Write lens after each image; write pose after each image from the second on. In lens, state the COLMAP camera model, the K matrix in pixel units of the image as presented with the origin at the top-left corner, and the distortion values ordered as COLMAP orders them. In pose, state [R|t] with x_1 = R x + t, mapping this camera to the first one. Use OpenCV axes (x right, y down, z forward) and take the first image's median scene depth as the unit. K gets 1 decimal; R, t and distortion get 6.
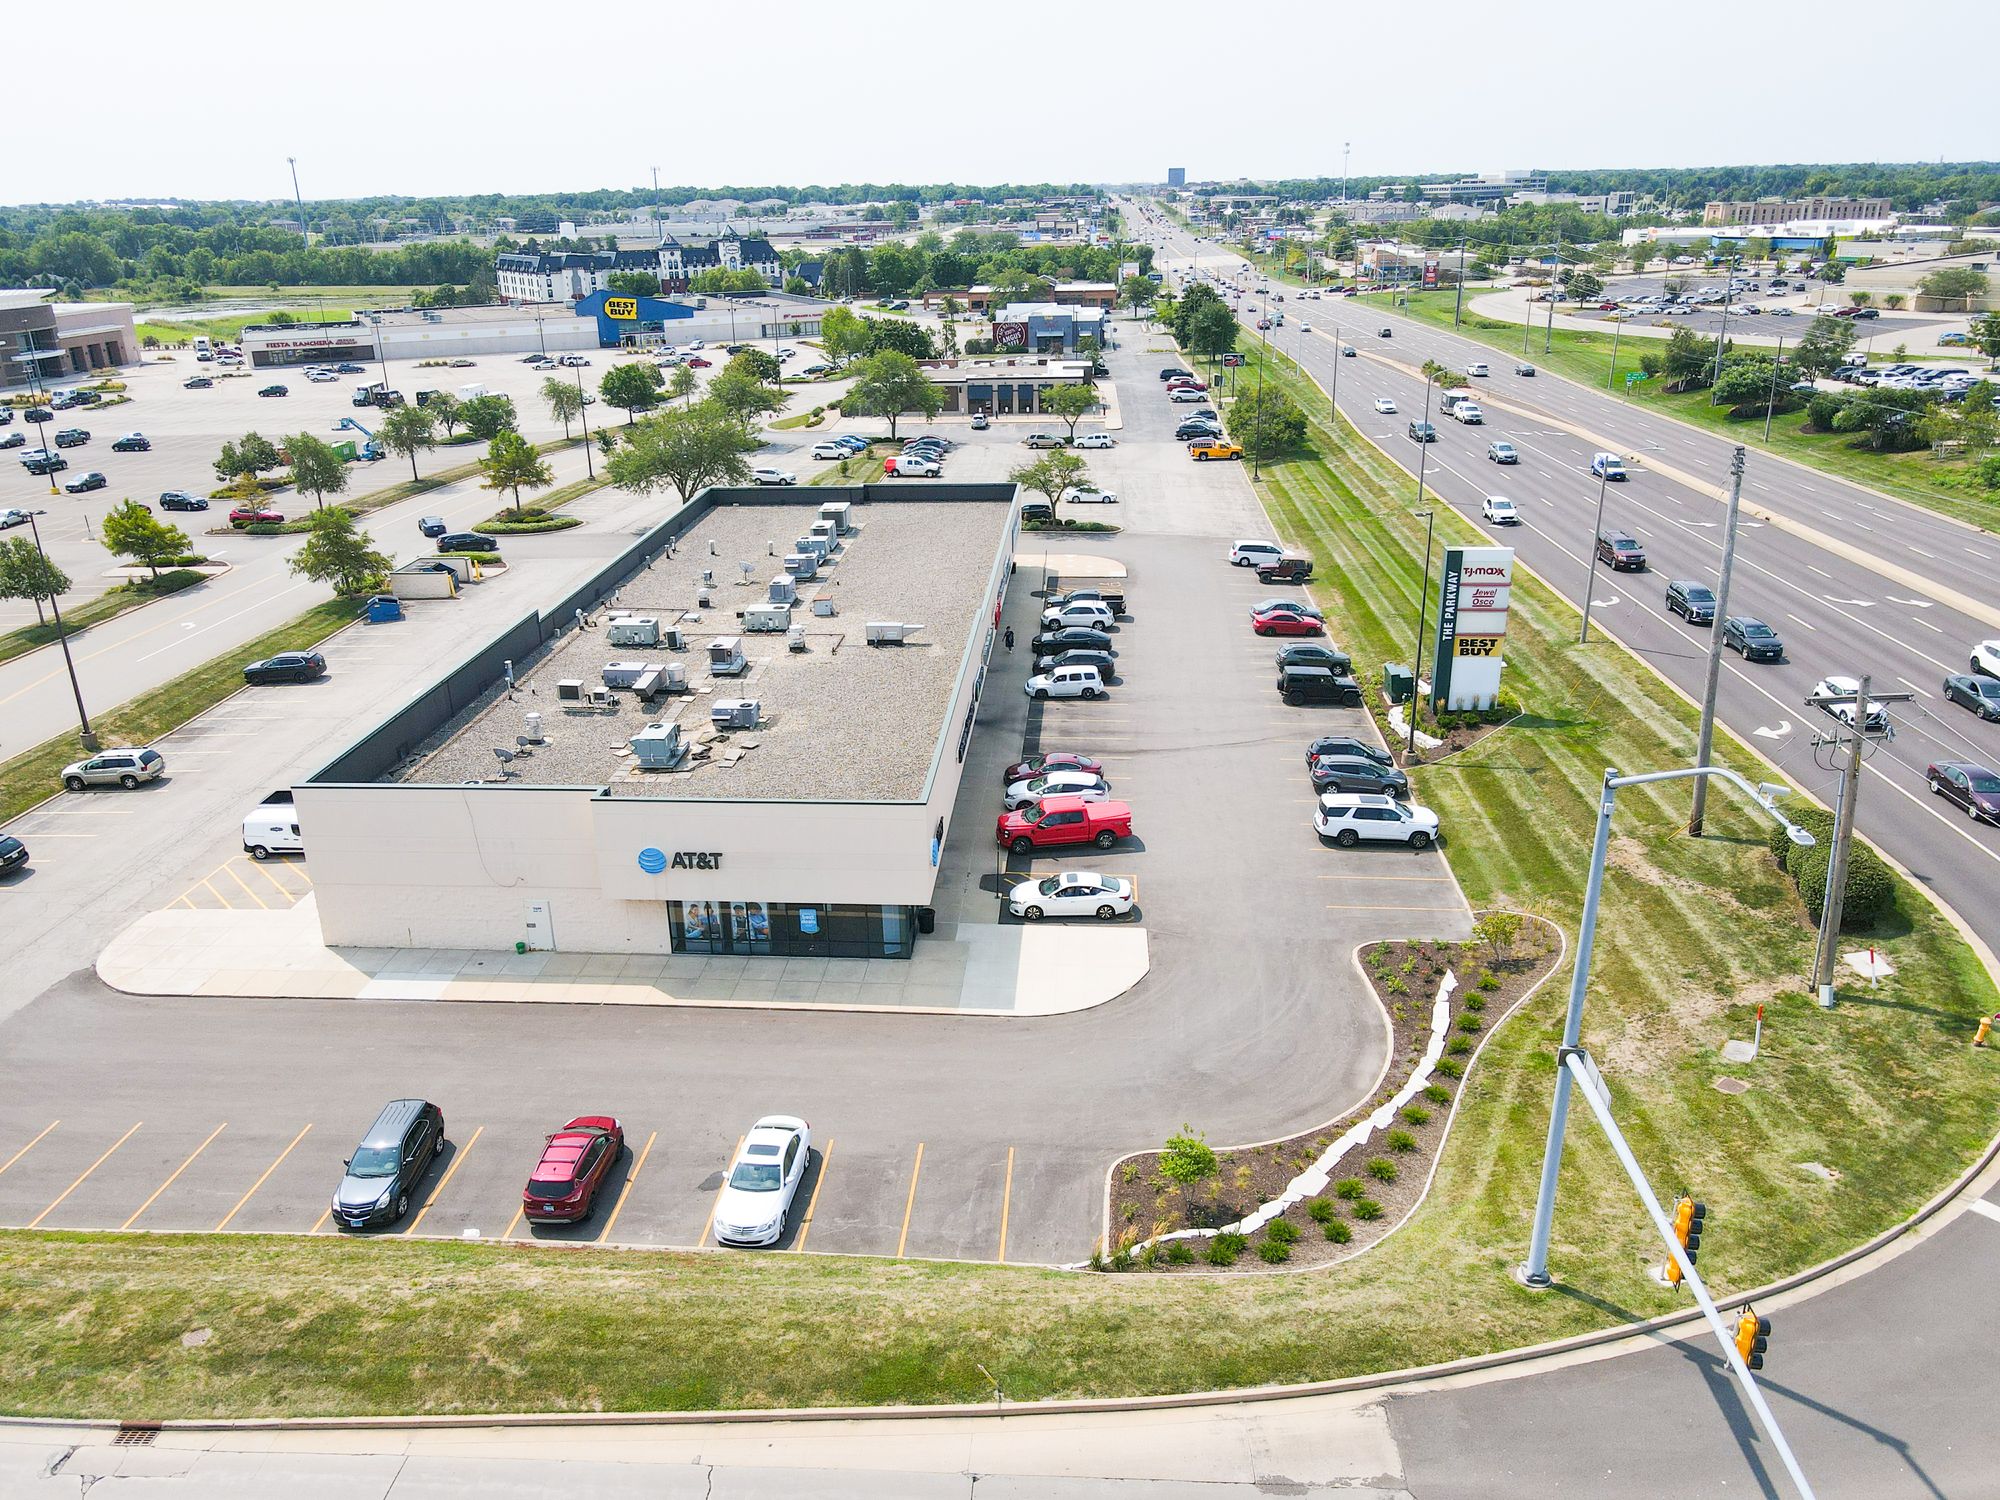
lens RADIAL K [[1451.4, 0, 992.3], [0, 1451.4, 752.1], [0, 0, 1]] dist [0.017976, -0.000234]
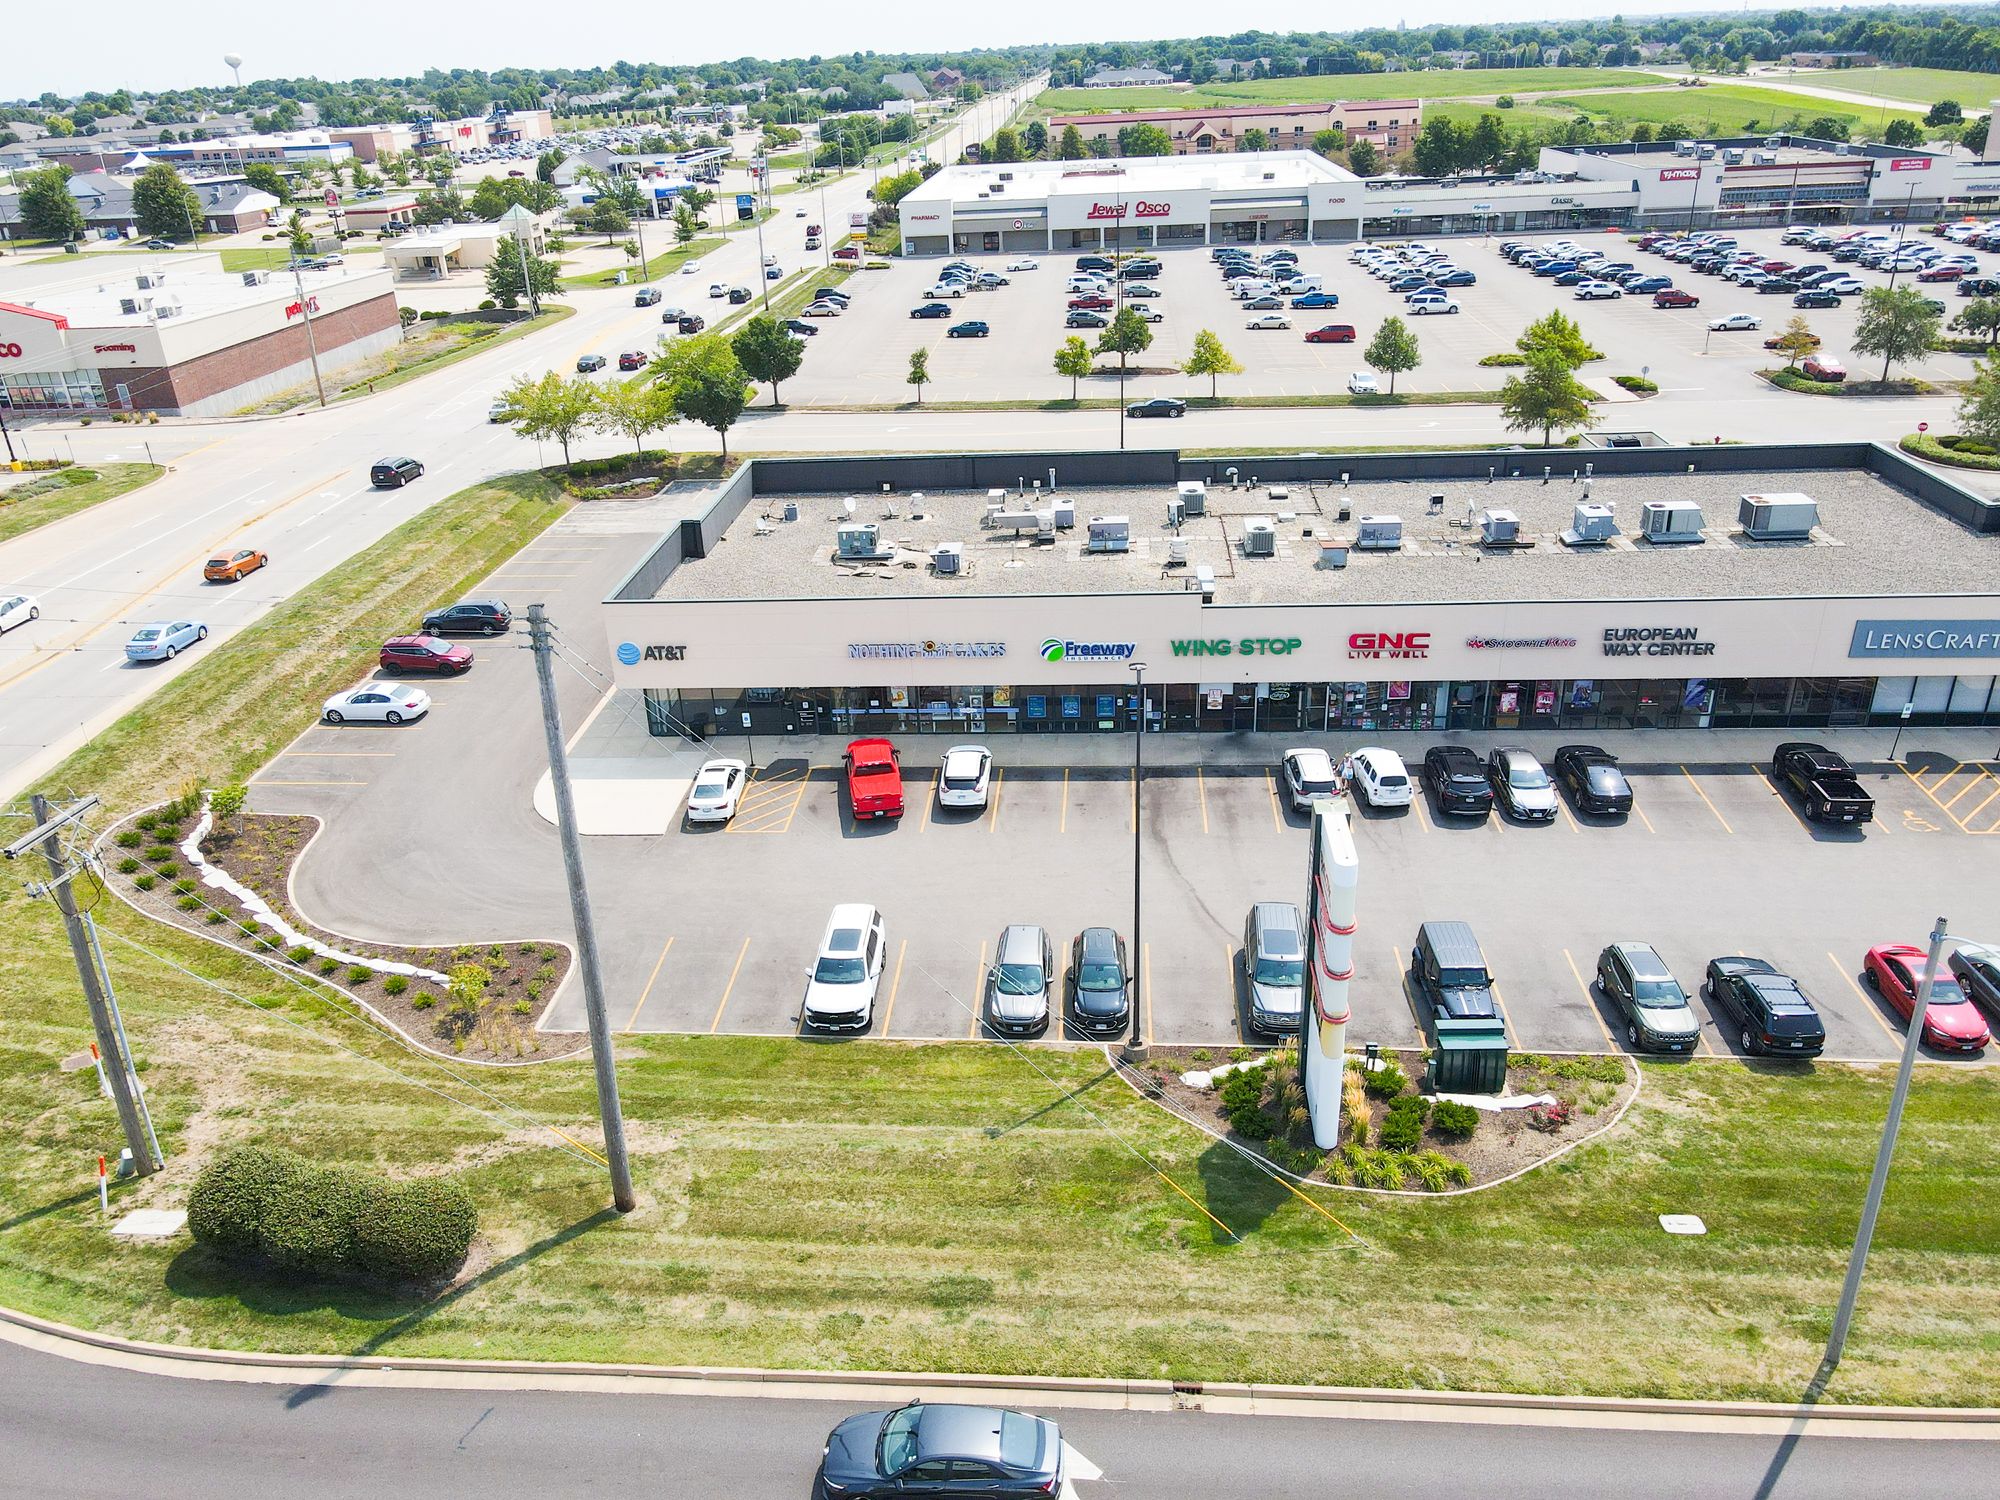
lens RADIAL K [[1429.3, 0, 995.3], [0, 1429.3, 801.1], [0, 0, 1]] dist [0.009322, -0.004427]
pose [[0.002725, 0.483467, -0.875358, 0.723373], [-0.318244, 0.830269, 0.457574, -0.320718], [0.948005, 0.277331, 0.156123, 0.785009]]
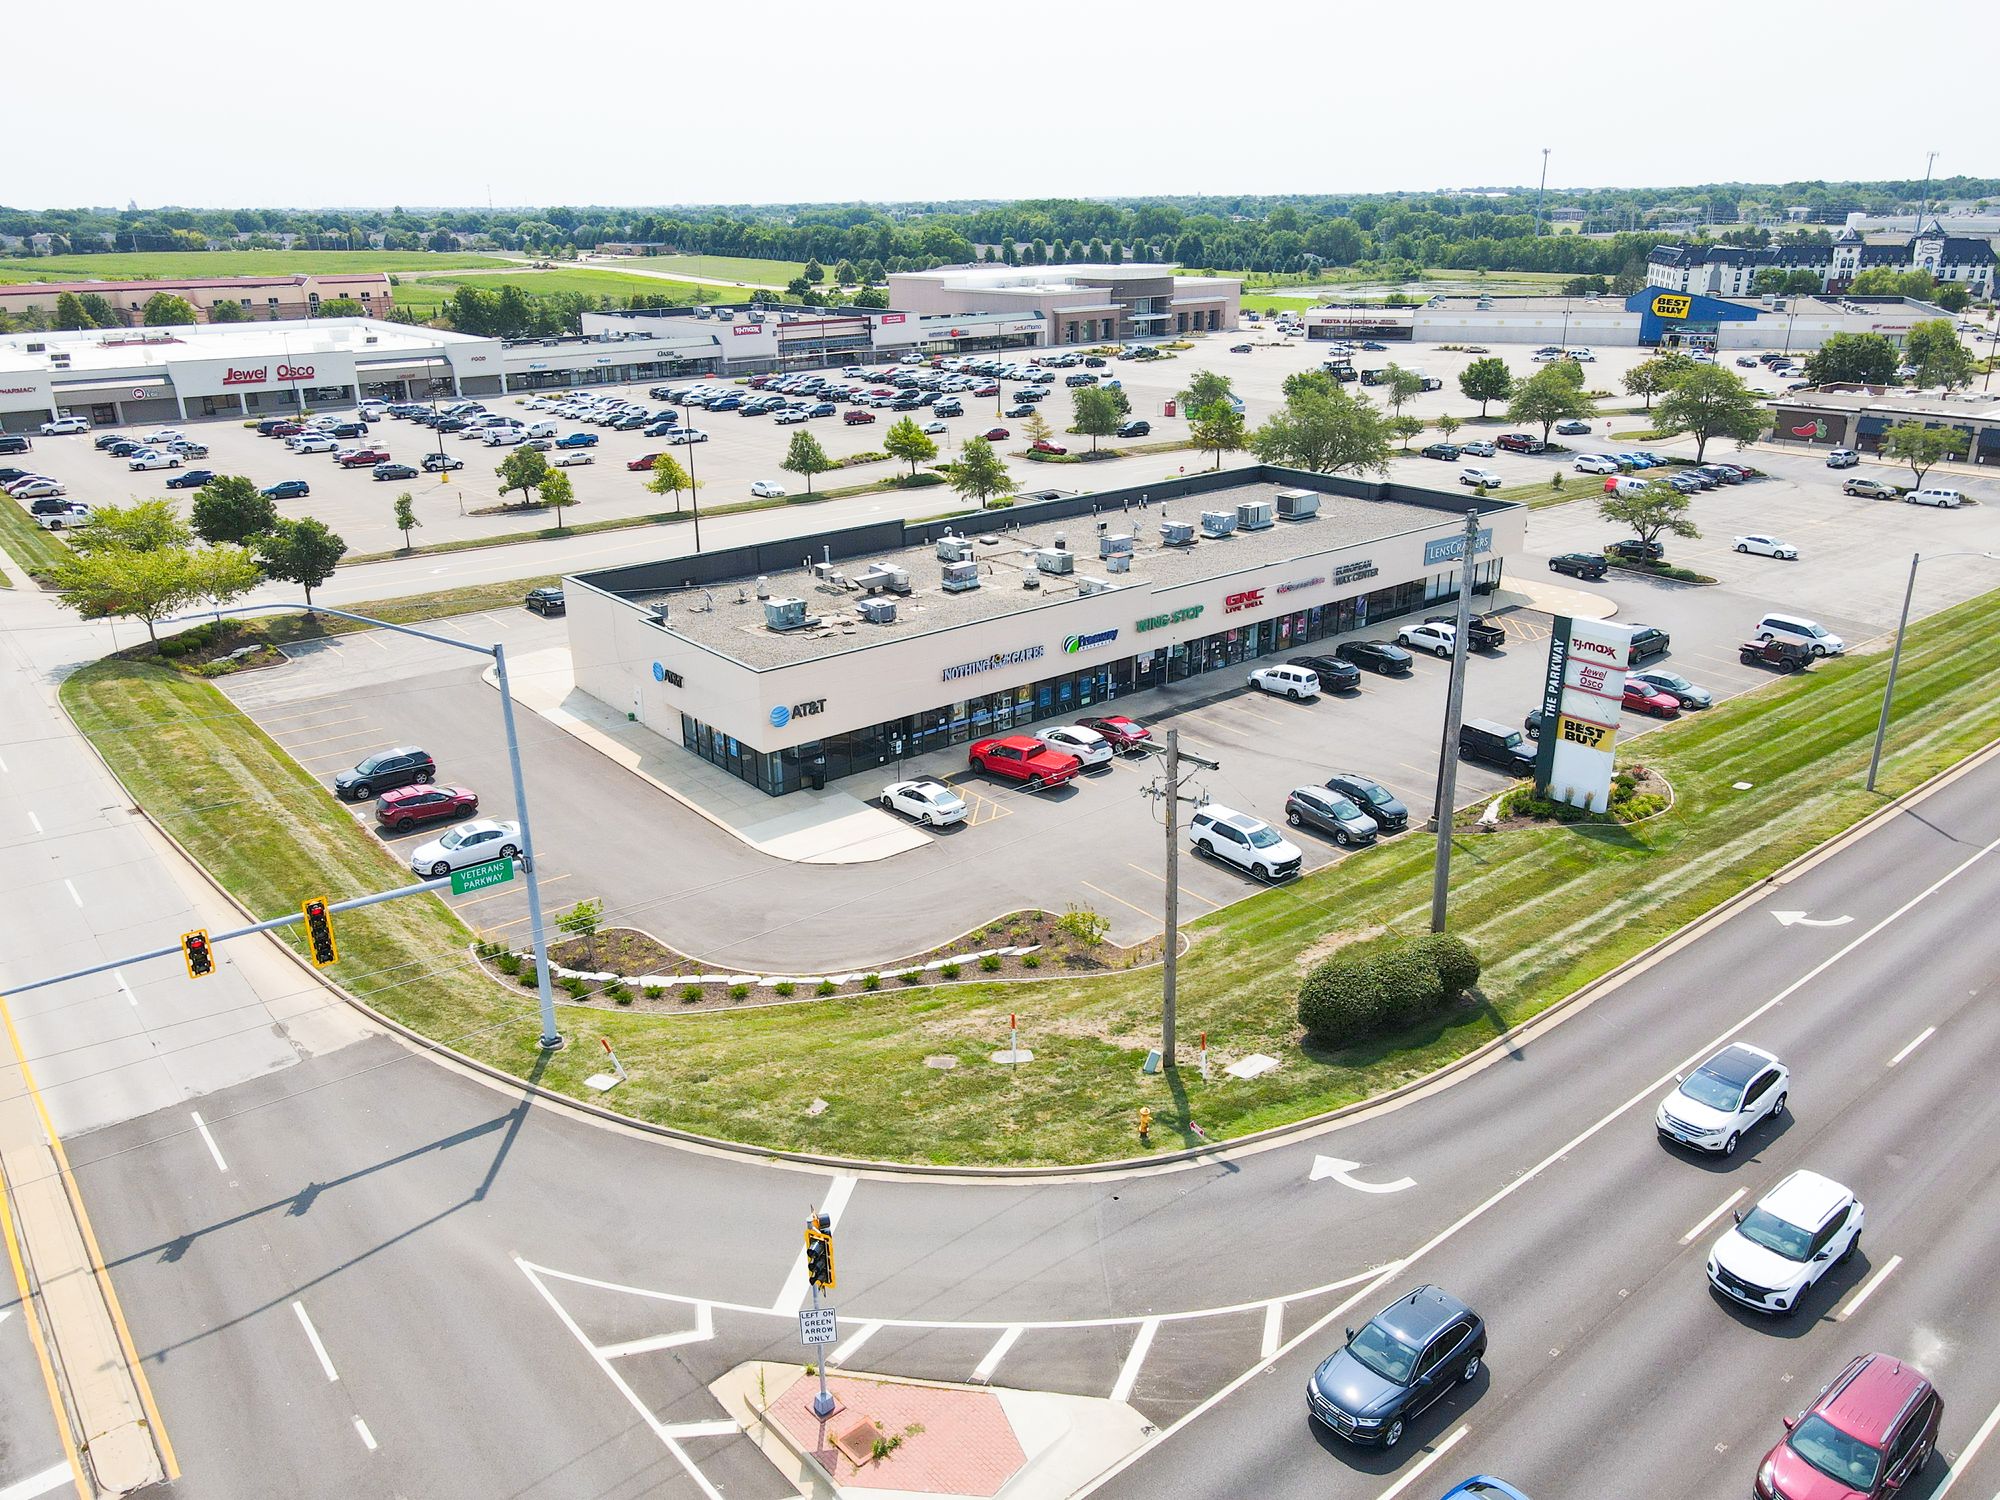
lens RADIAL K [[1451.4, 0, 992.3], [0, 1451.4, 752.1], [0, 0, 1]] dist [0.017976, -0.000234]
pose [[0.689816, 0.268431, -0.672383, 0.666365], [-0.263380, 0.958133, 0.112301, -0.065616], [0.674378, 0.099625, 0.731635, 0.129333]]
